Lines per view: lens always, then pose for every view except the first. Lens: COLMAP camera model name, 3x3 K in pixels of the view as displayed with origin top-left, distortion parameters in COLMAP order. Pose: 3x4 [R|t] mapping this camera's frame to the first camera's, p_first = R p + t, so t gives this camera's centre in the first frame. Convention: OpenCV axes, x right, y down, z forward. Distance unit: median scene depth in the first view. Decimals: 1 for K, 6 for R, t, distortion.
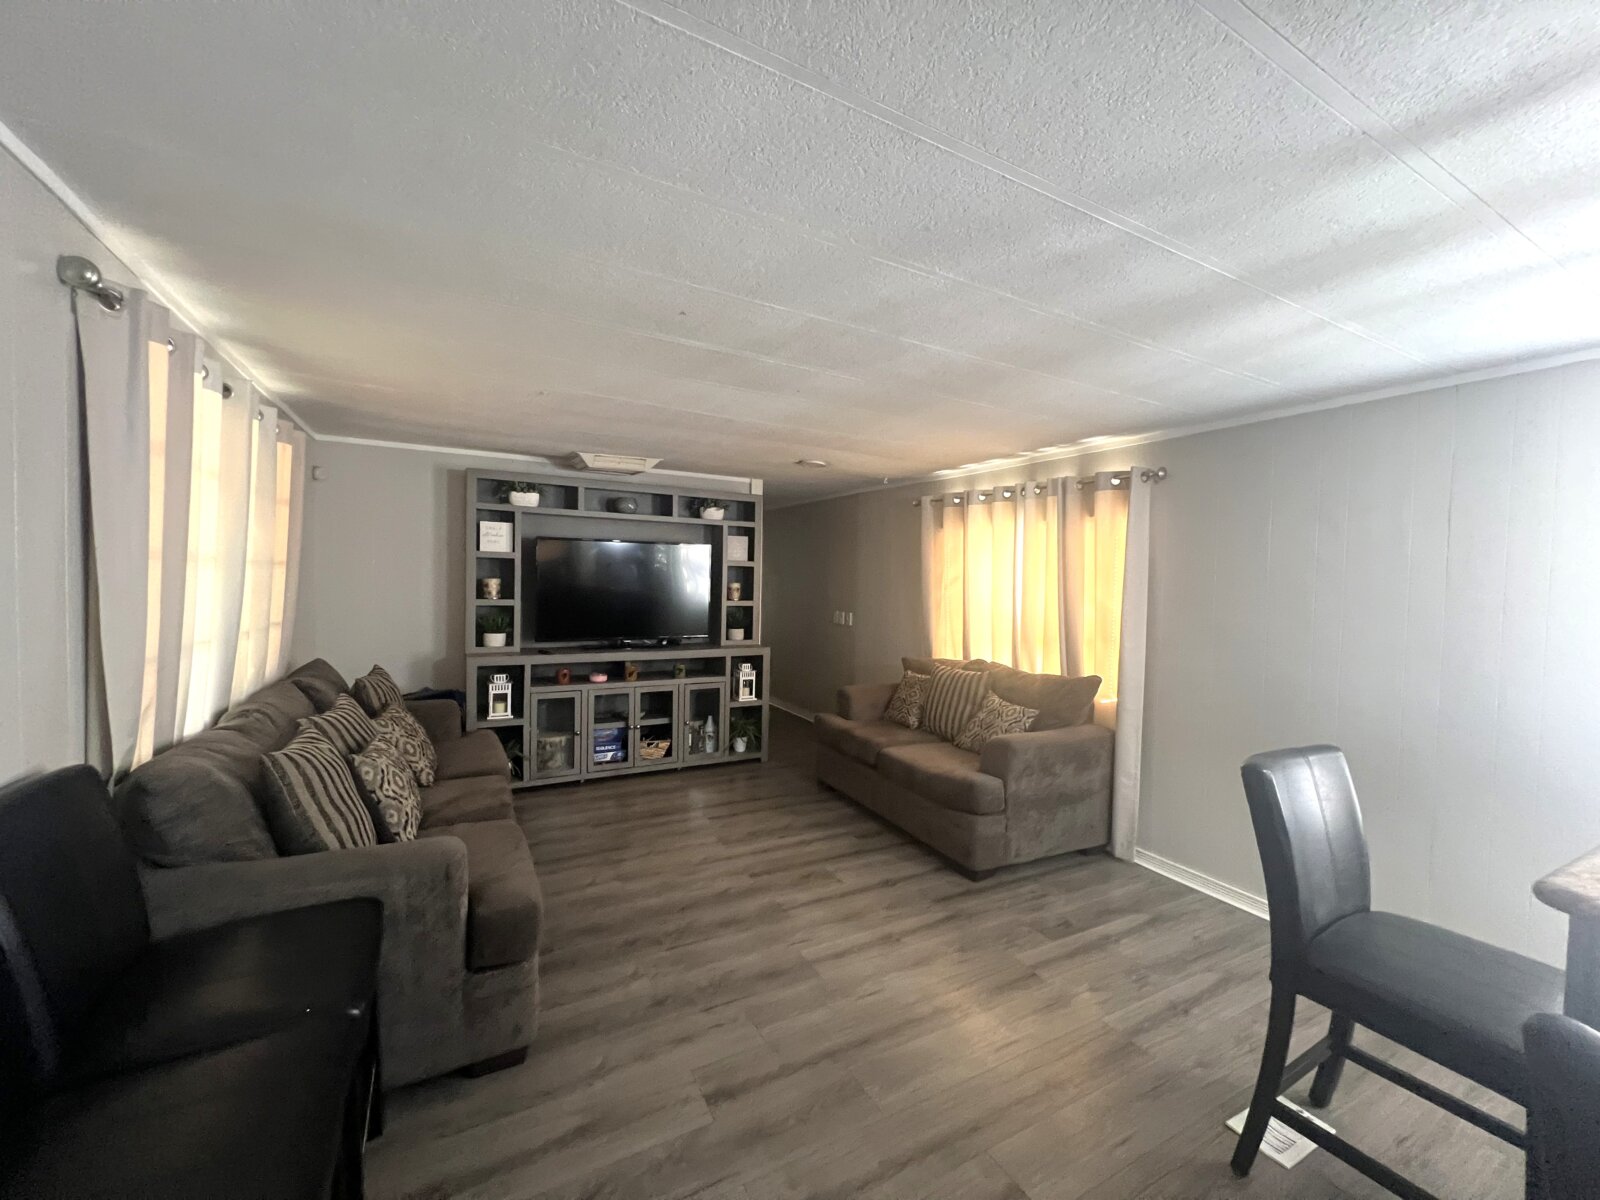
lens RADIAL K [[638.4, 0, 796.4], [0, 638.4, 605.2], [0, 0, 1]] dist [-0.000908, 0.000150]
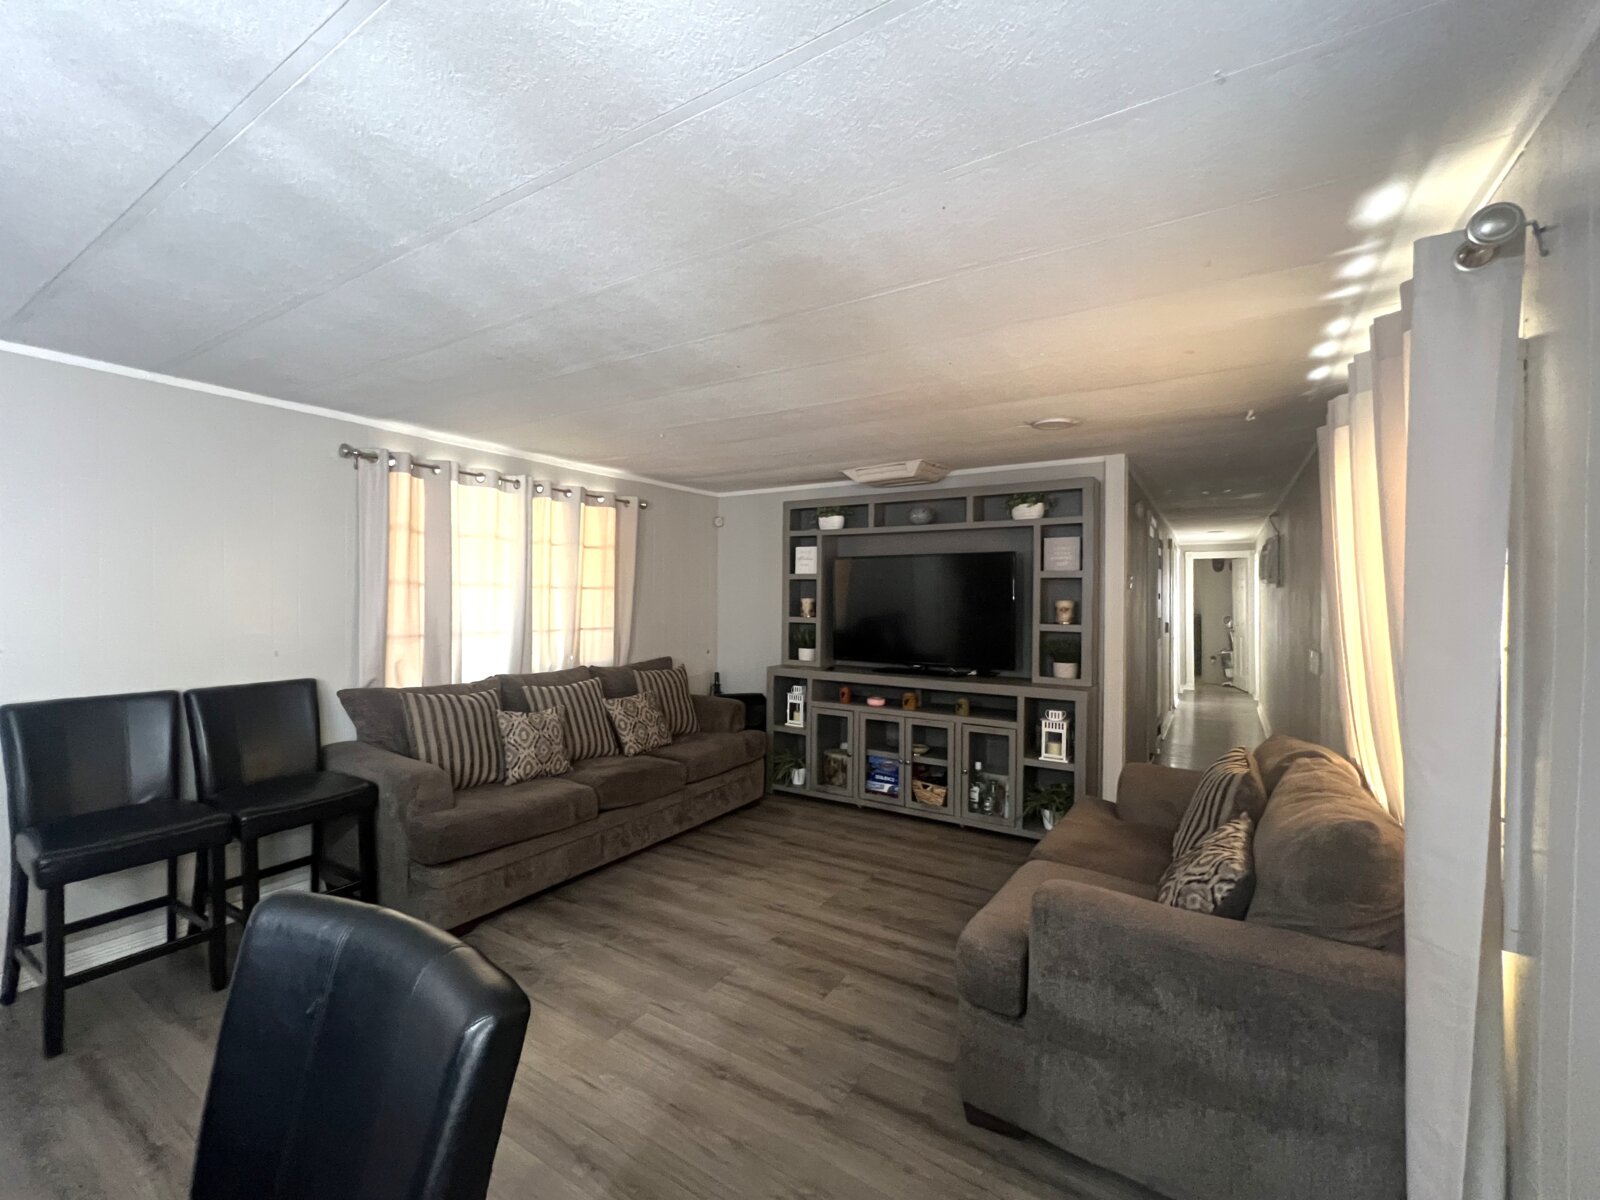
lens RADIAL K [[688.7, 0, 799.0], [0, 688.7, 604.6], [0, 0, 1]] dist [0.002607, 0.000396]
pose [[0.482172, -0.010040, -0.876019, 0.552862], [-0.033248, 0.999004, -0.029750, 0.004958], [0.875445, 0.043471, 0.481358, 0.419545]]
